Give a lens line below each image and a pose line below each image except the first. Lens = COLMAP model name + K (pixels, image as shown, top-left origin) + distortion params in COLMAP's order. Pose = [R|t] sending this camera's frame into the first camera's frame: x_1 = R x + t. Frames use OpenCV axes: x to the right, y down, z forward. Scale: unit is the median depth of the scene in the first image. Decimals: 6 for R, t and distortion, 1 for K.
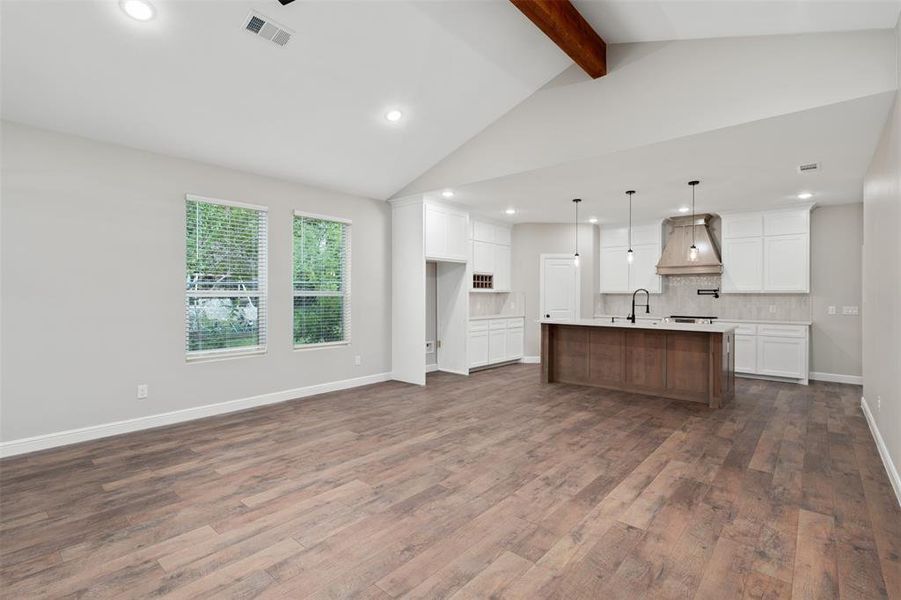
lens RADIAL K [[424.7, 0, 447.7], [0, 424.7, 301.0], [0, 0, 1]] dist [-0.001830, -0.000091]
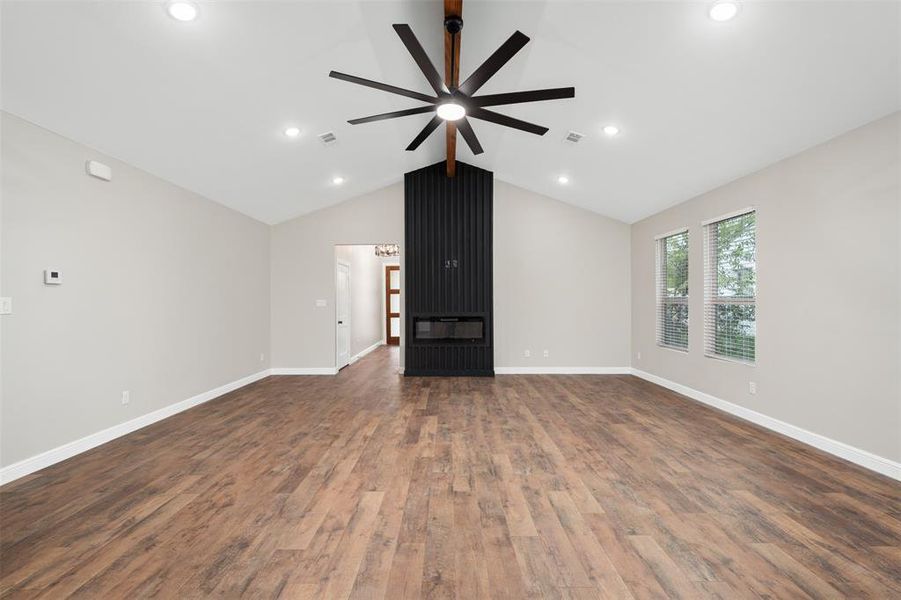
lens RADIAL K [[394.5, 0, 448.6], [0, 394.5, 304.2], [0, 0, 1]] dist [-0.004431, 0.000948]
pose [[-0.750673, 0.003519, -0.660664, 0.167041], [-0.005959, 0.999909, 0.012097, -0.008720], [0.660647, 0.013018, -0.750584, 0.608205]]
